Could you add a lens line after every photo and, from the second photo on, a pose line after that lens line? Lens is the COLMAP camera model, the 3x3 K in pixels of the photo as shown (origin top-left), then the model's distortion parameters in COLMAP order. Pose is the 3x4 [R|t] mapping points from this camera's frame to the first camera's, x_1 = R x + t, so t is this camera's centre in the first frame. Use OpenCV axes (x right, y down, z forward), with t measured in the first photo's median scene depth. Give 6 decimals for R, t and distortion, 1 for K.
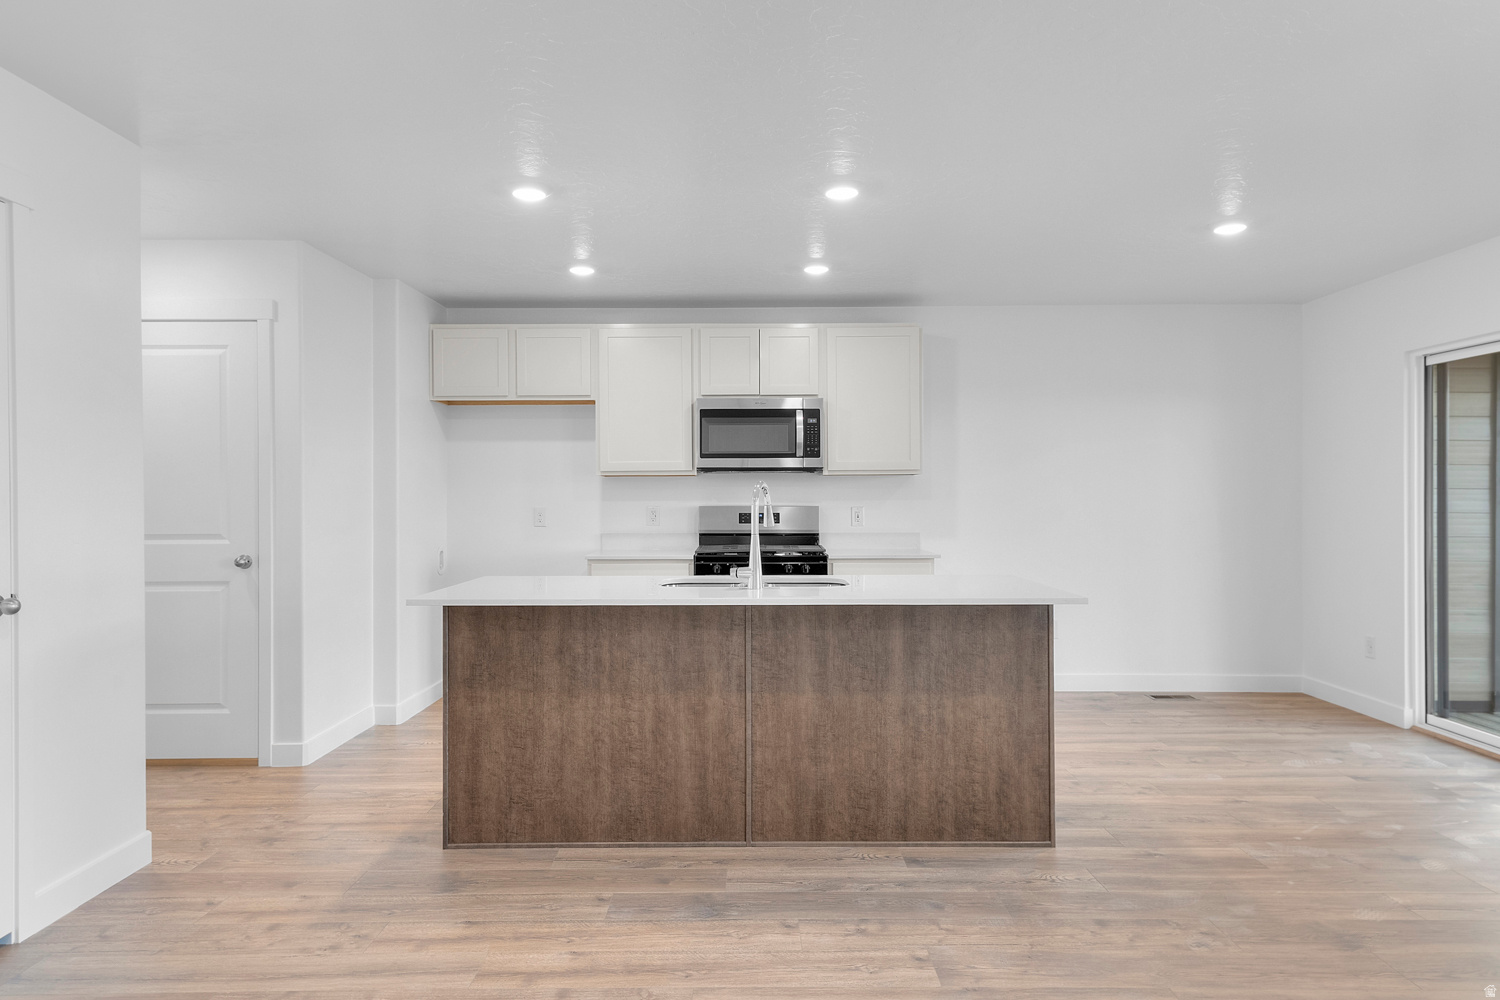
lens RADIAL K [[934.9, 0, 745.6], [0, 934.9, 498.2], [0, 0, 1]] dist [0.023356, -0.000761]
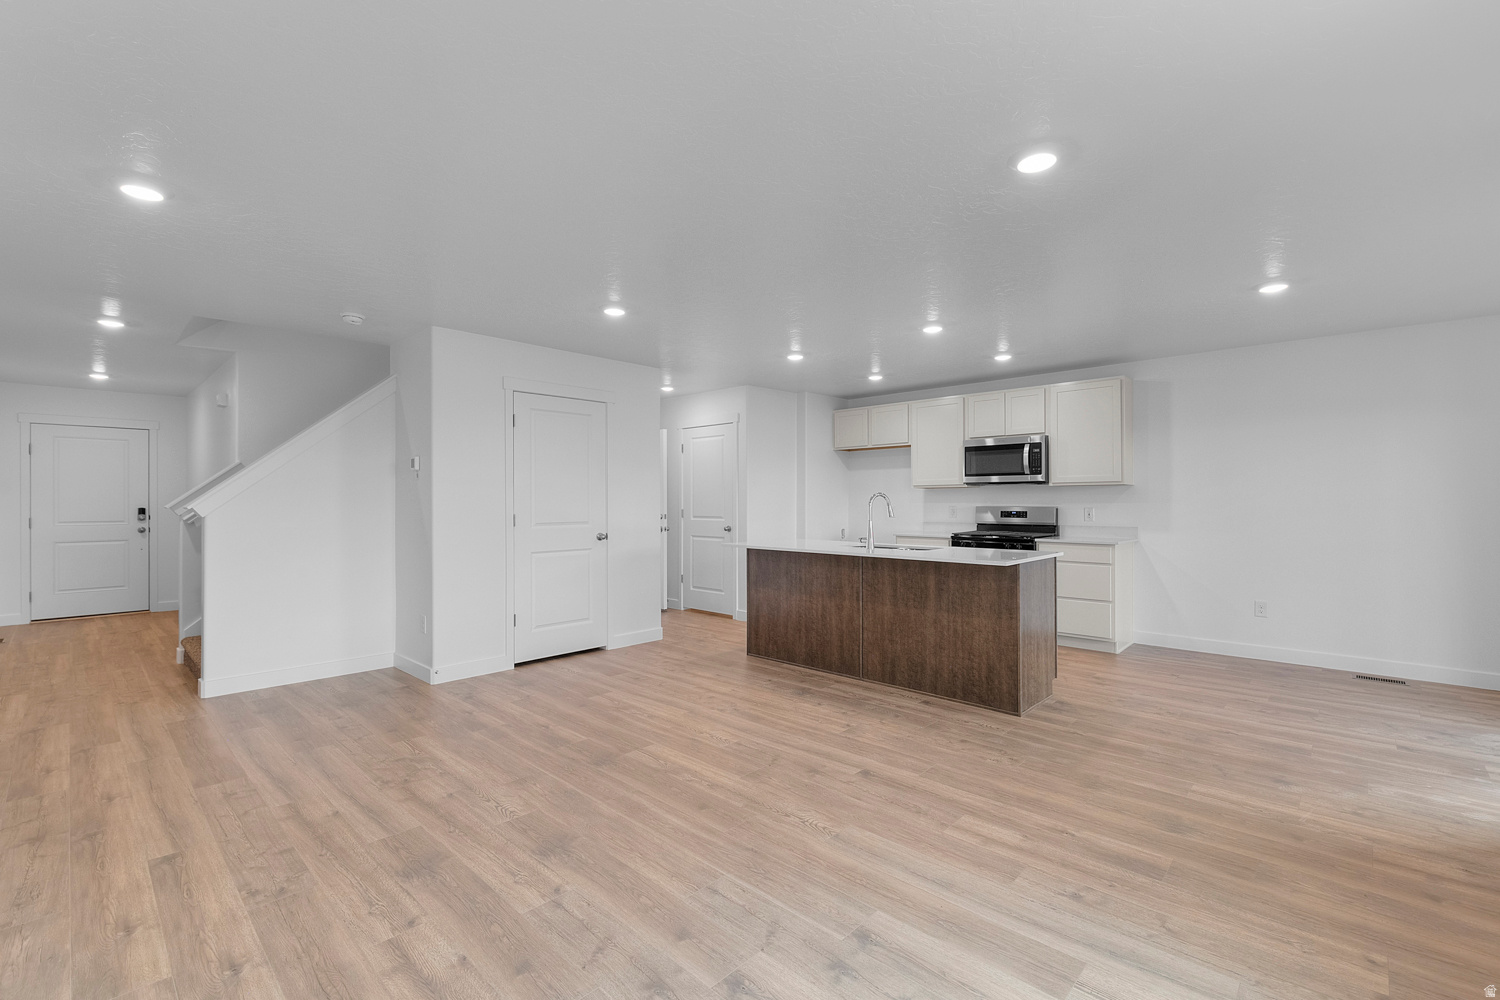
lens RADIAL K [[651.4, 0, 748.6], [0, 651.4, 491.9], [0, 0, 1]] dist [-0.006989, -0.001058]
pose [[0.722385, -0.007125, -0.691454, 0.644181], [-0.002269, 0.999917, -0.012673, -0.001915], [0.691487, 0.010724, 0.722309, -0.117440]]
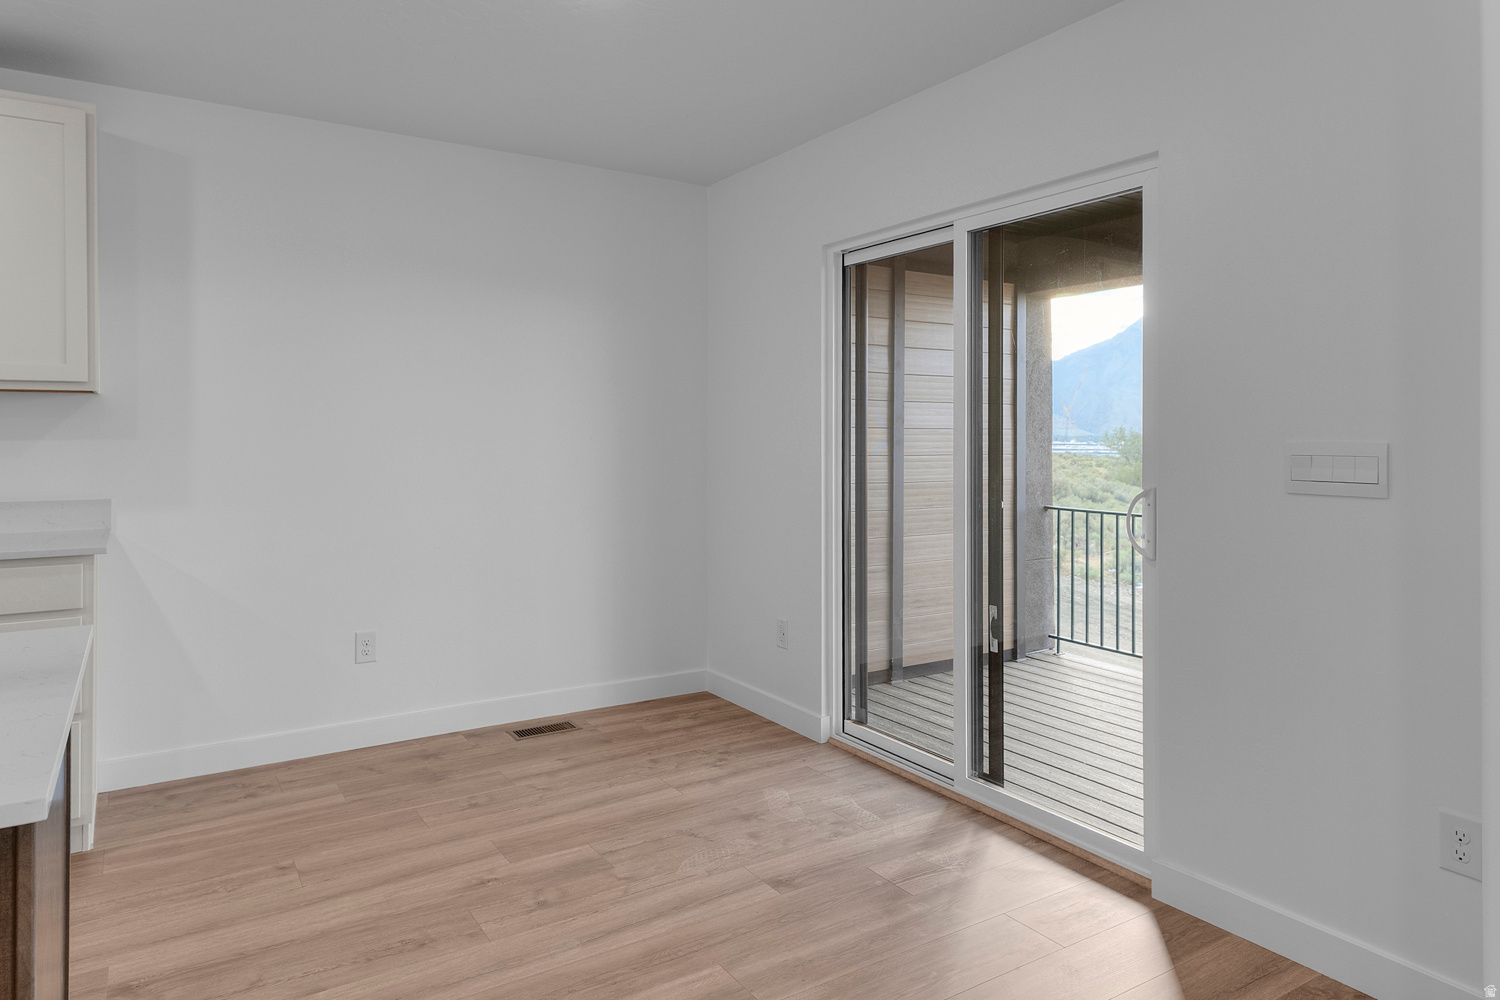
lens RADIAL K [[934.9, 0, 723.9], [0, 934.9, 432.8], [0, 0, 1]] dist [0.023356, -0.000761]
pose [[0.852424, 0.004816, 0.522829, 0.301959], [-0.001642, 0.999977, -0.006534, 0.000871], [-0.522849, 0.004712, 0.852412, 0.509904]]
